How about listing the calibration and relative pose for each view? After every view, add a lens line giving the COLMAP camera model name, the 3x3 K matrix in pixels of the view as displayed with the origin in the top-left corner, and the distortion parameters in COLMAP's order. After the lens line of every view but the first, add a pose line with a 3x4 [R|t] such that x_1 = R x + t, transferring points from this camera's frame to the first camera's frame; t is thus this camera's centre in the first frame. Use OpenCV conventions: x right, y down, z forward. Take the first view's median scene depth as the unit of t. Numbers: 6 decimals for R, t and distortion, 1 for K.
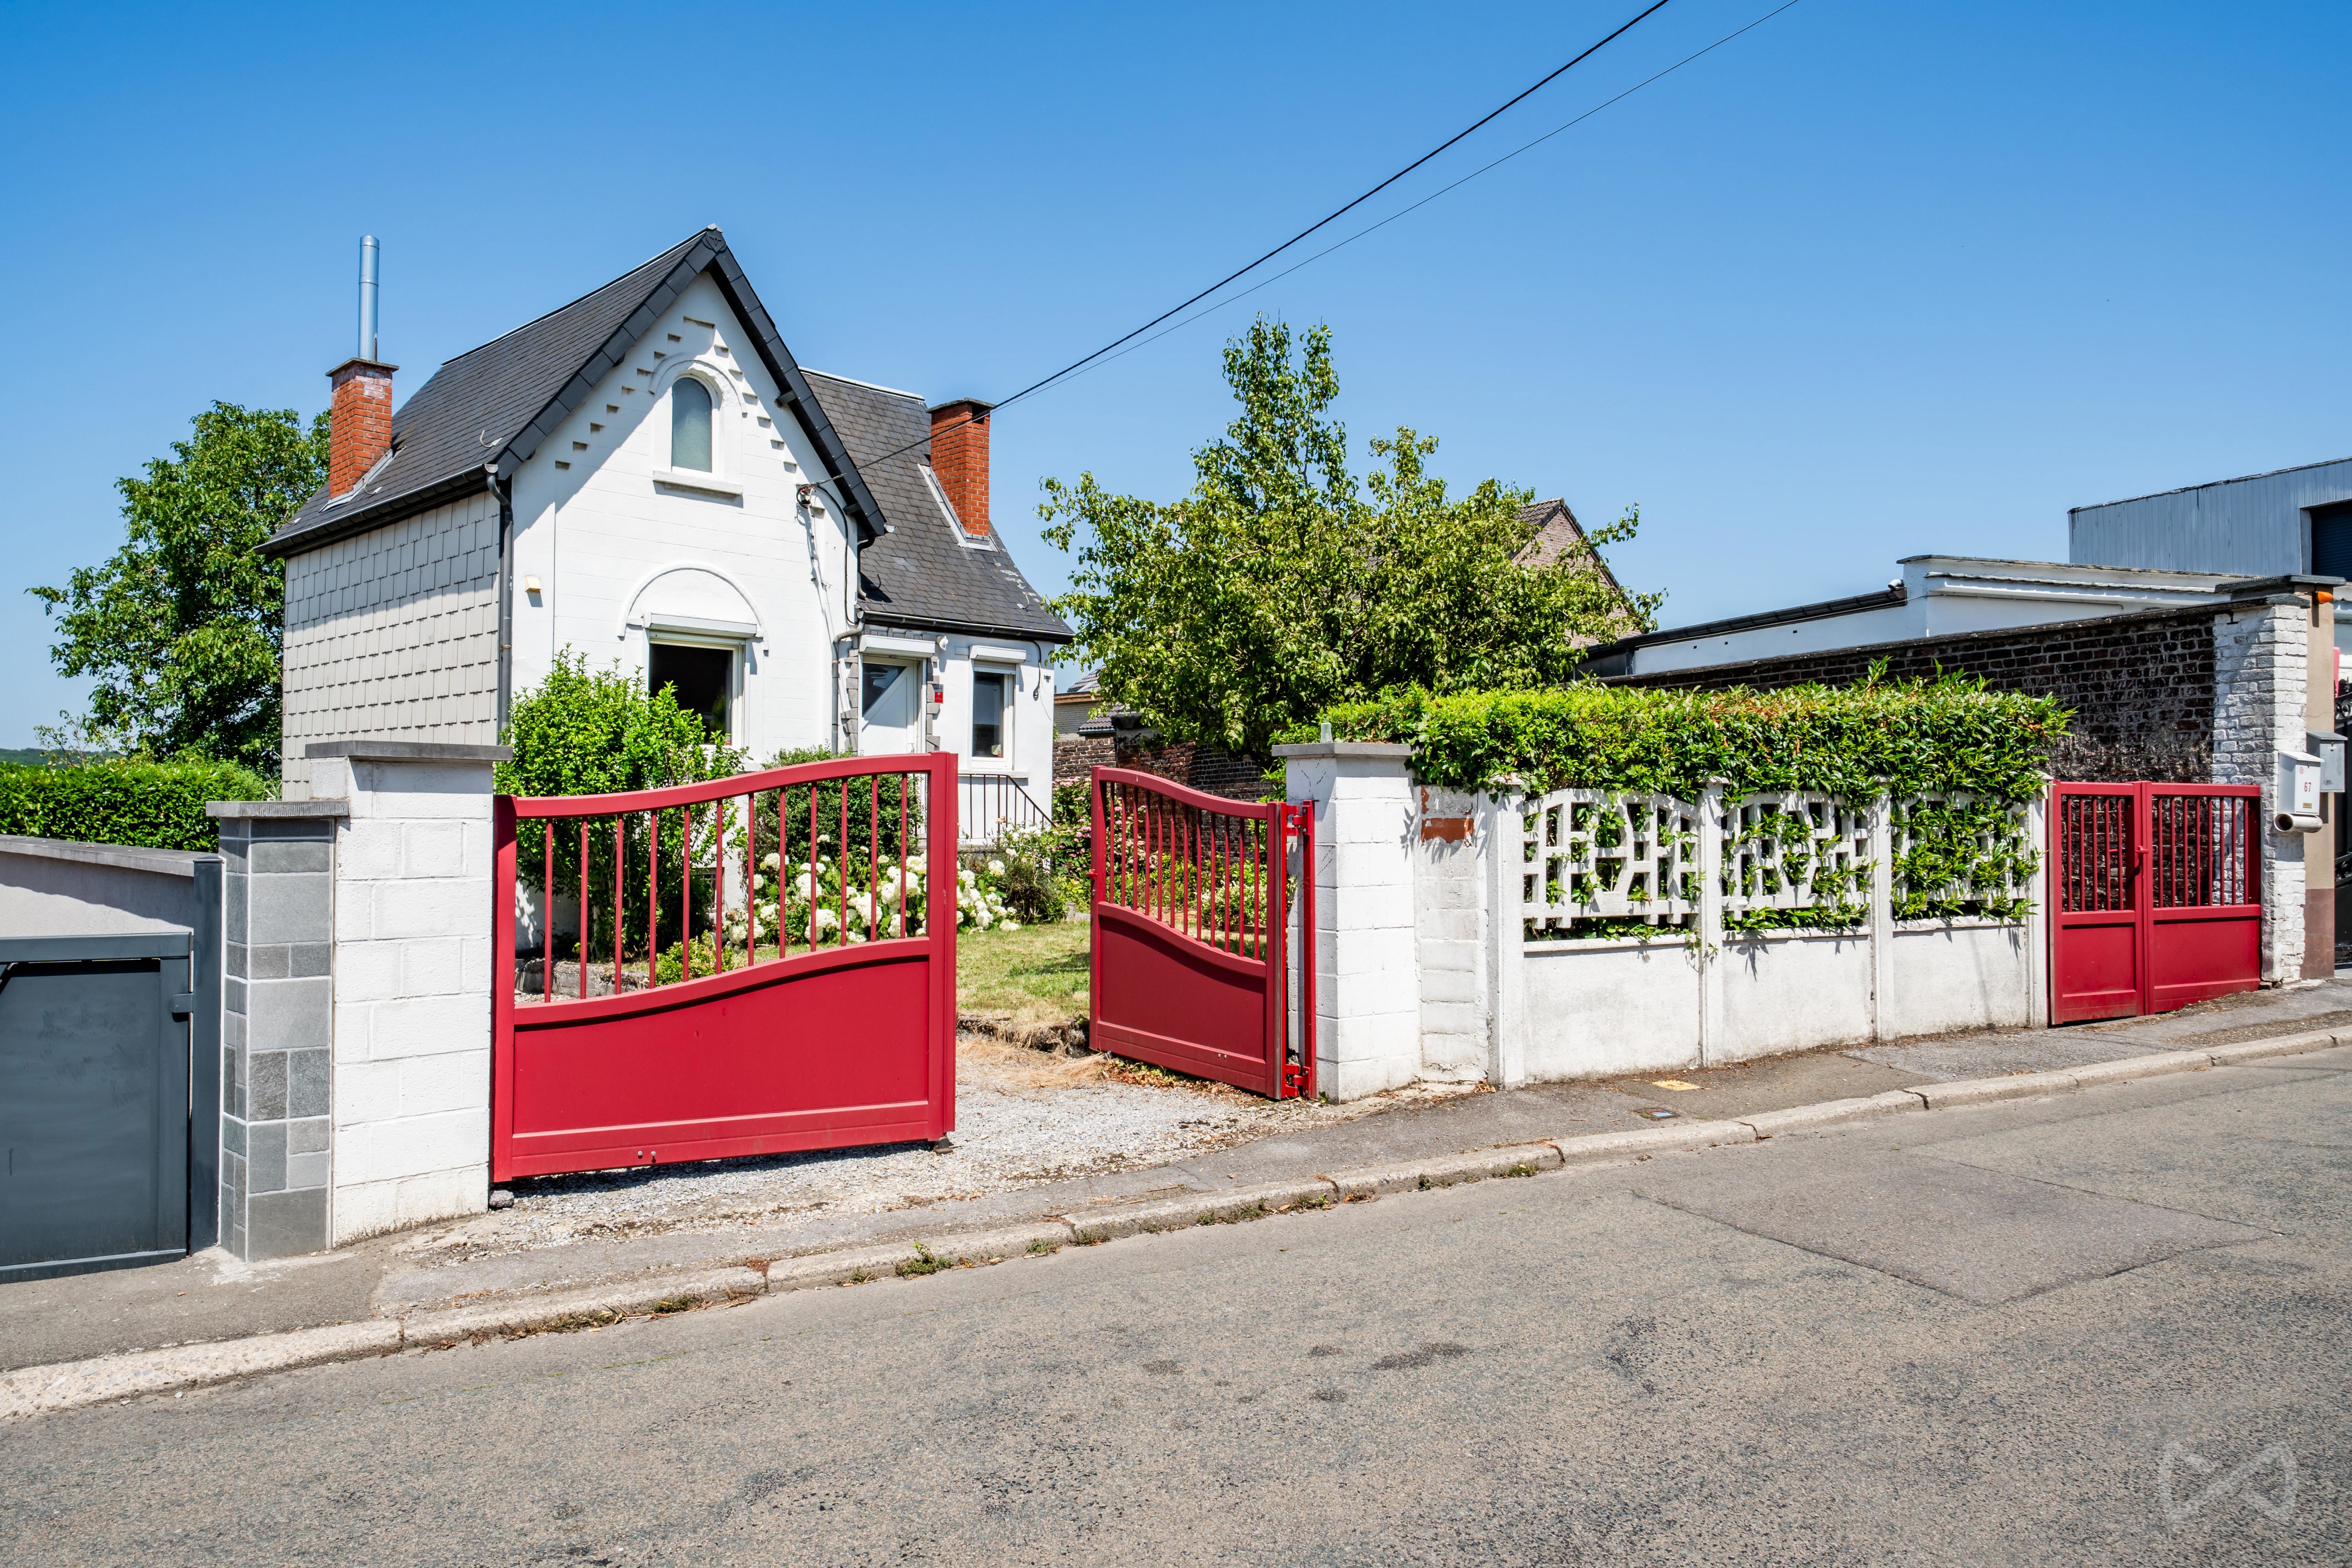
lens RADIAL K [[1533.5, 0, 1176.0], [0, 1533.5, 784.0], [0, 0, 1]] dist [-0.002613, -0.000121]
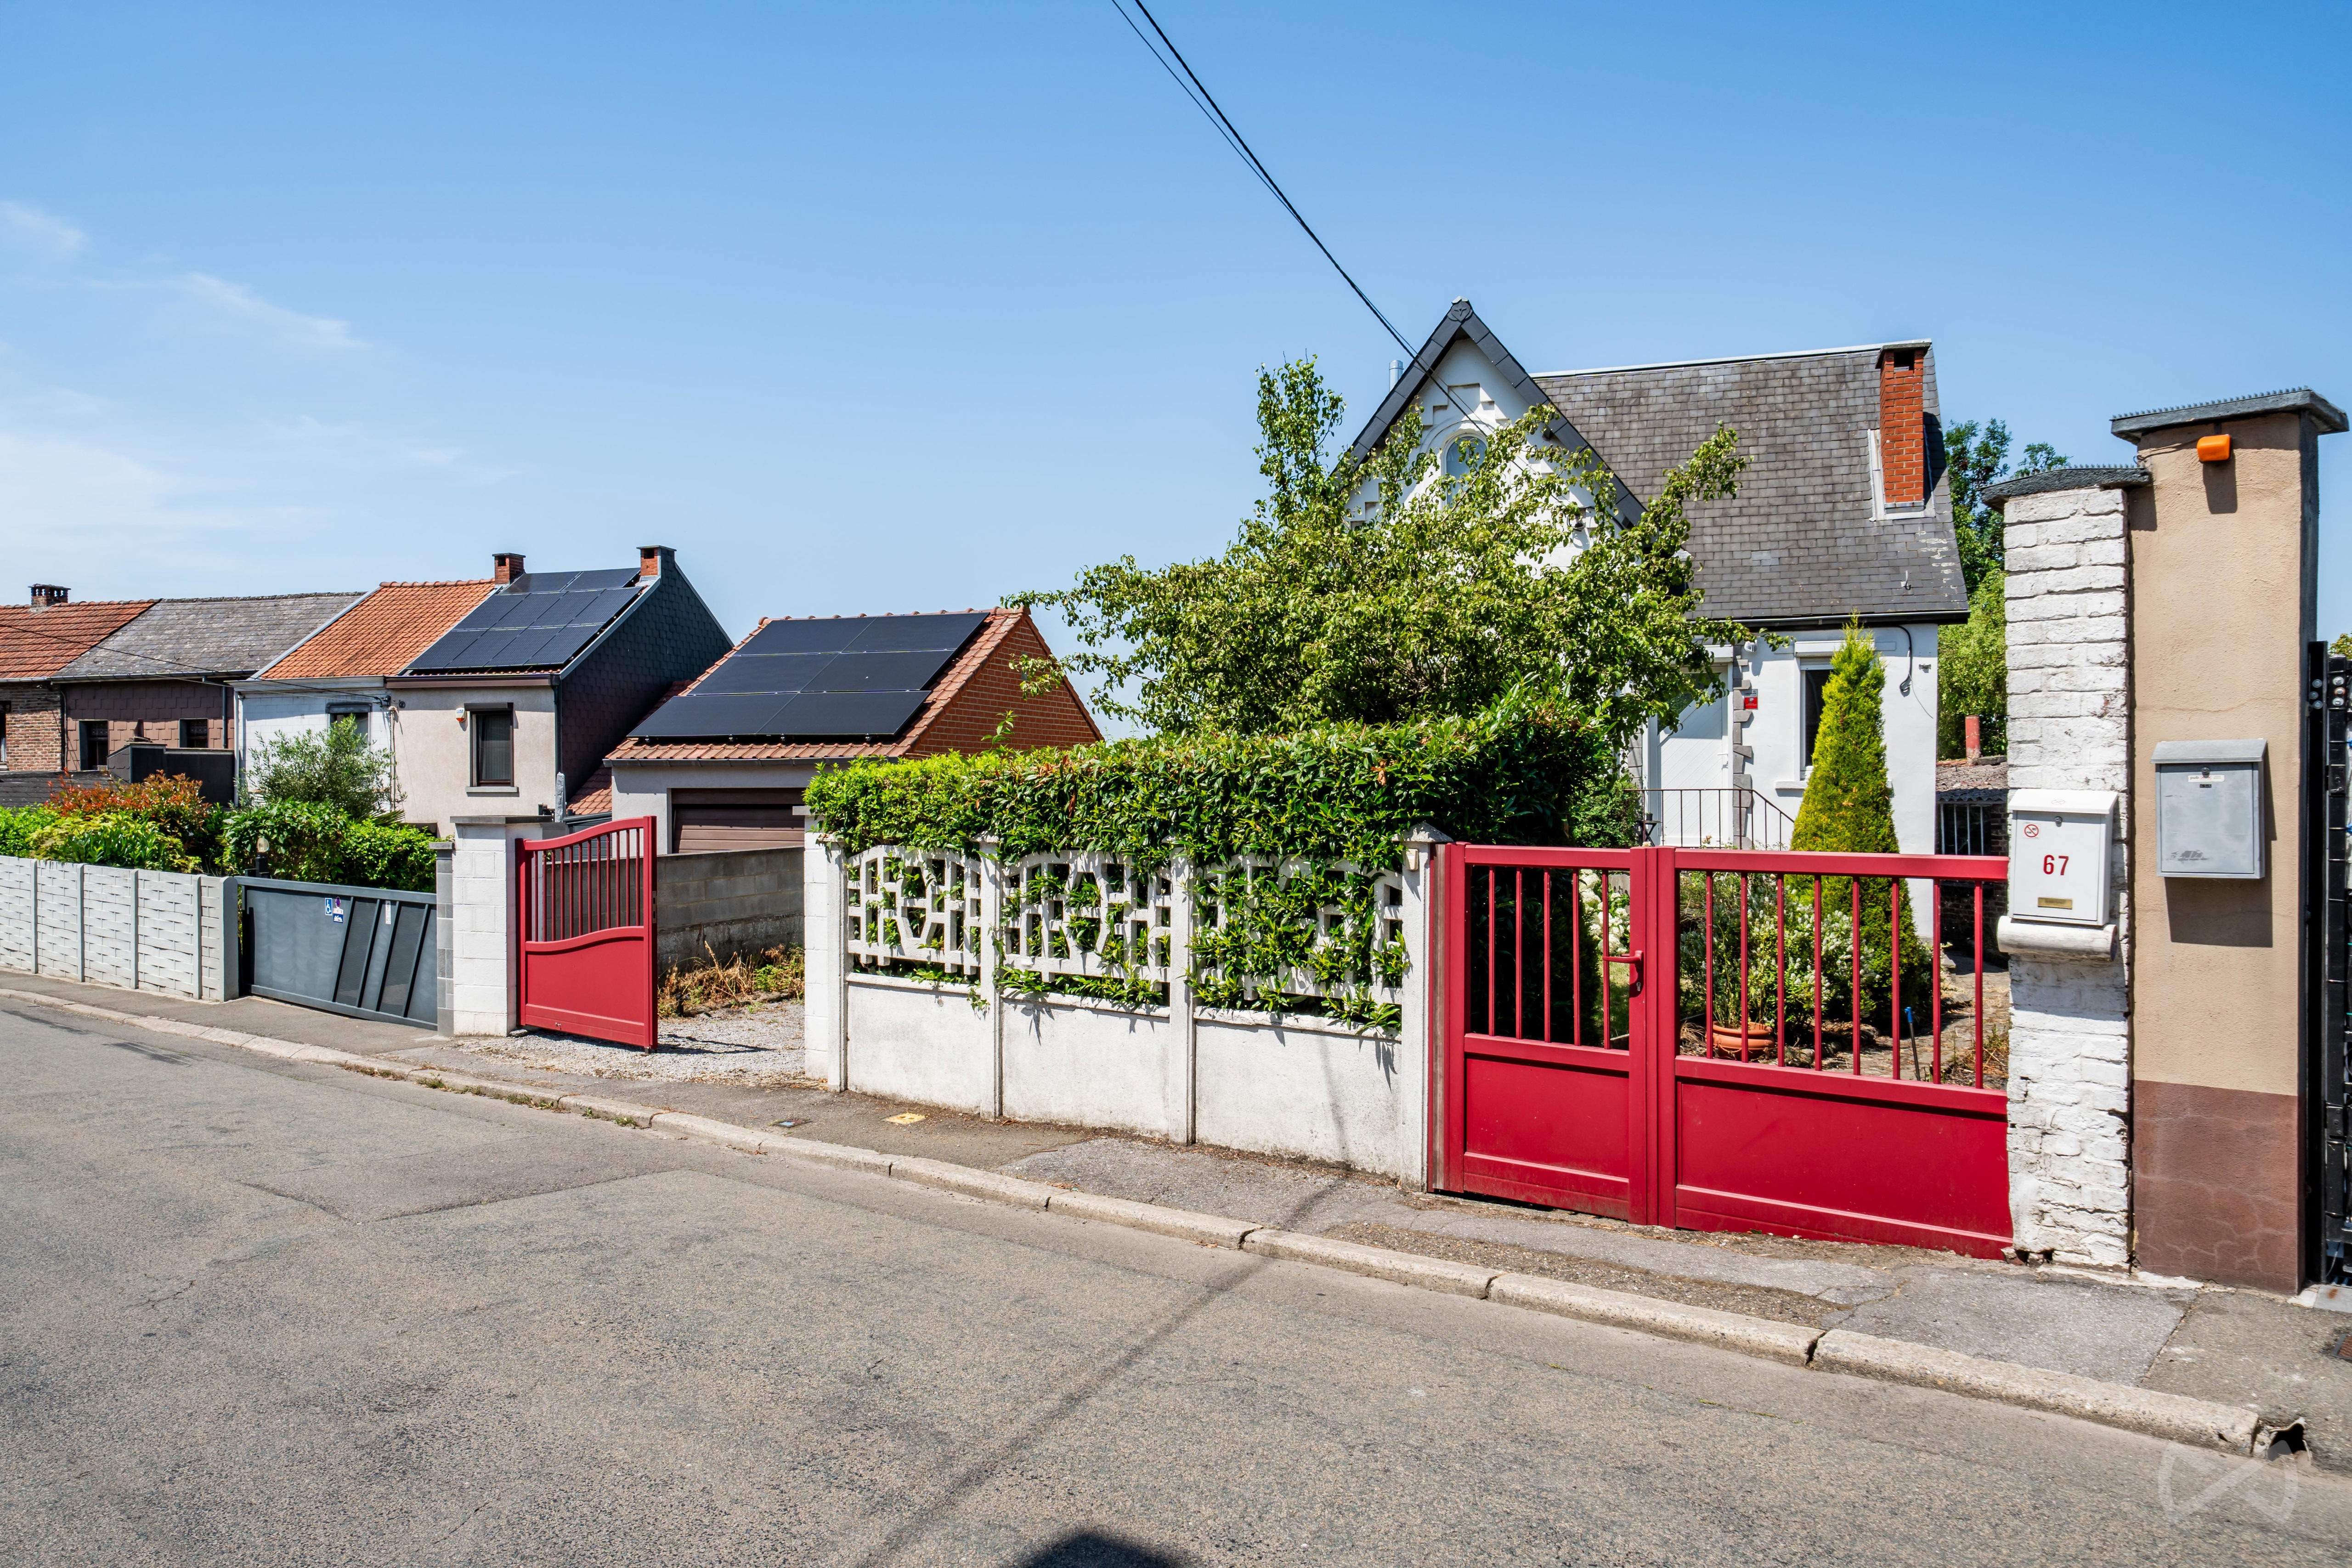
lens RADIAL K [[1624.6, 0, 1176.0], [0, 1624.6, 784.0], [0, 0, 1]] dist [-0.008670, -0.001143]
pose [[0.396523, -0.006520, -0.918001, 1.352875], [0.020193, 0.999795, 0.001621, -0.037387], [0.917803, -0.019180, 0.396574, 0.663878]]
